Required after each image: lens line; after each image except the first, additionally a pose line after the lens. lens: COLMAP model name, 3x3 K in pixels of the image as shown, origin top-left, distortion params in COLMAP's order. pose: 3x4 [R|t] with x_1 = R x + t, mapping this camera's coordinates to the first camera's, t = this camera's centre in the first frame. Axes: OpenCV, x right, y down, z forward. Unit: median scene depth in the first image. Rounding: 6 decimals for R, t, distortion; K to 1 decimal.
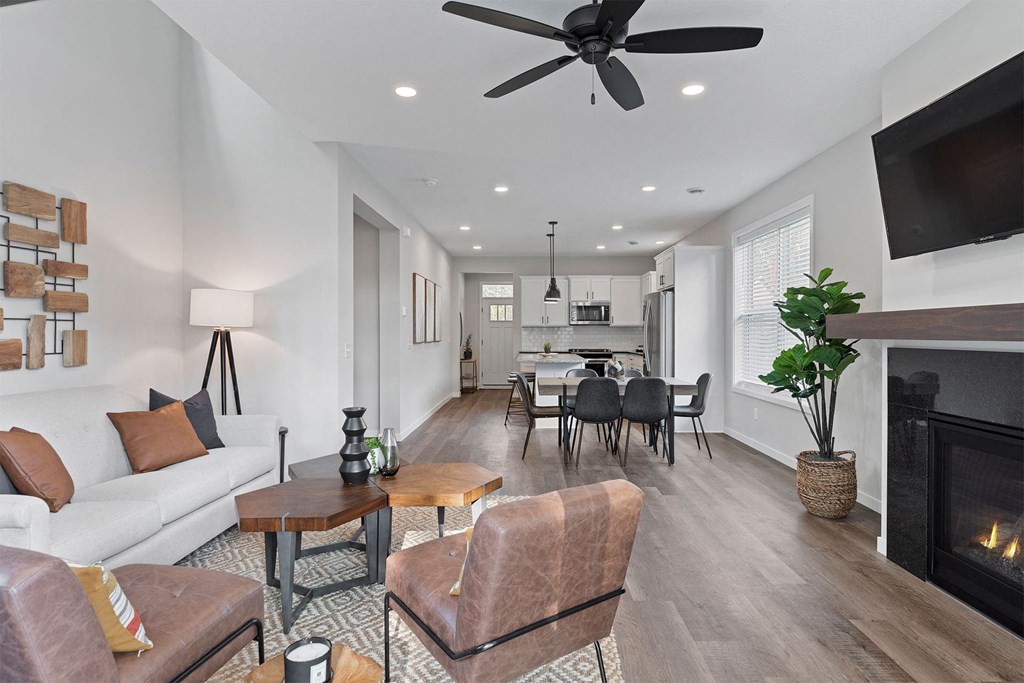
lens RADIAL K [[543.4, 0, 512.0], [0, 543.4, 341.5], [0, 0, 1]] dist [0.008510, 0.000898]
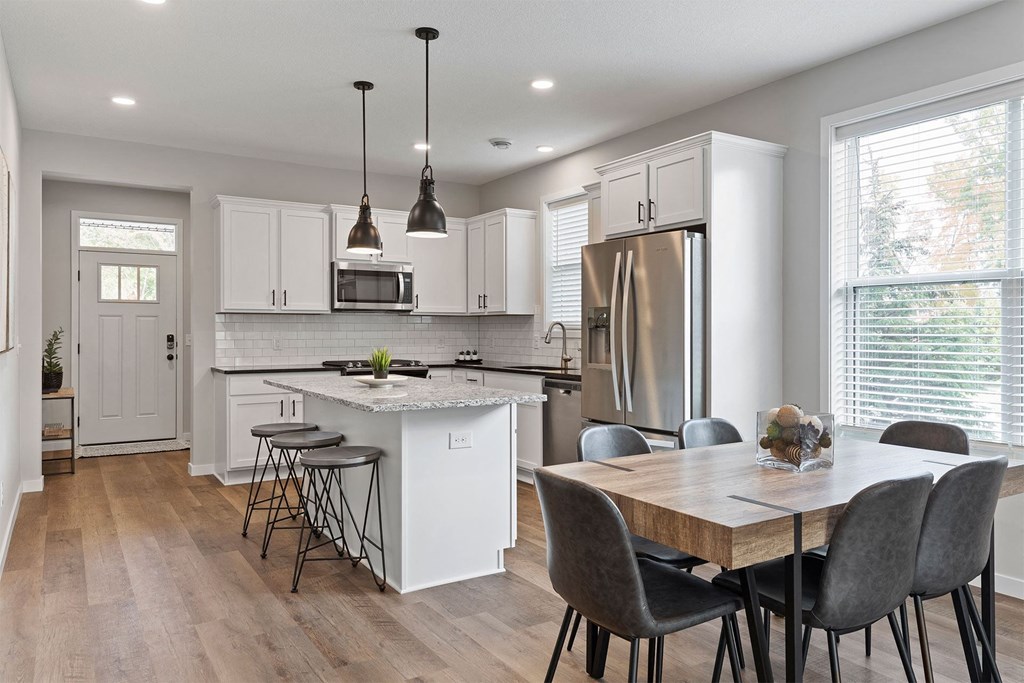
lens RADIAL K [[721.0, 0, 523.9], [0, 721.0, 336.2], [0, 0, 1]] dist [0.008281, 0.004536]
pose [[0.827704, -0.003437, 0.561154, -0.171071], [0.007879, 0.999954, -0.005496, -0.005242], [-0.561109, 0.008970, 0.827693, 0.626615]]
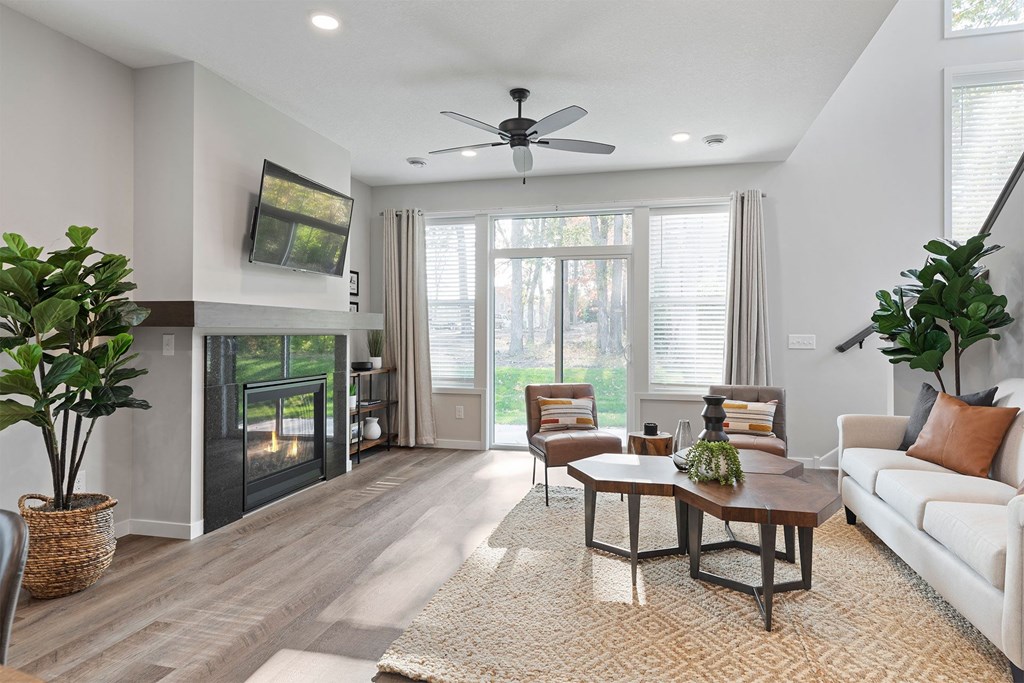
lens RADIAL K [[582.9, 0, 520.3], [0, 582.9, 336.0], [0, 0, 1]] dist [0.010679, -0.000185]
pose [[-0.976991, -0.003160, 0.213256, -0.072455], [0.000724, 0.999835, 0.018131, -0.004083], [-0.213278, 0.017868, -0.976828, 0.922398]]
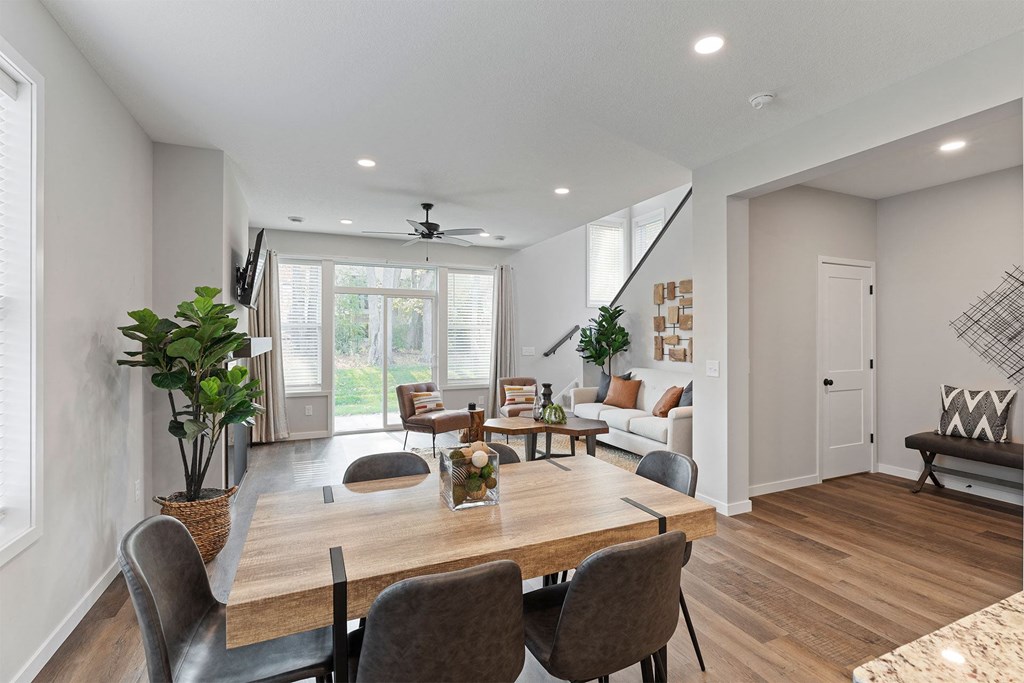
lens RADIAL K [[483.1, 0, 530.1], [0, 483.1, 339.2], [0, 0, 1]] dist [-0.001956, -0.000702]
pose [[-0.893664, 0.003818, -0.448721, 0.256883], [-0.006028, 0.999771, 0.020512, -0.036157], [0.448696, 0.021036, -0.893437, 1.129004]]
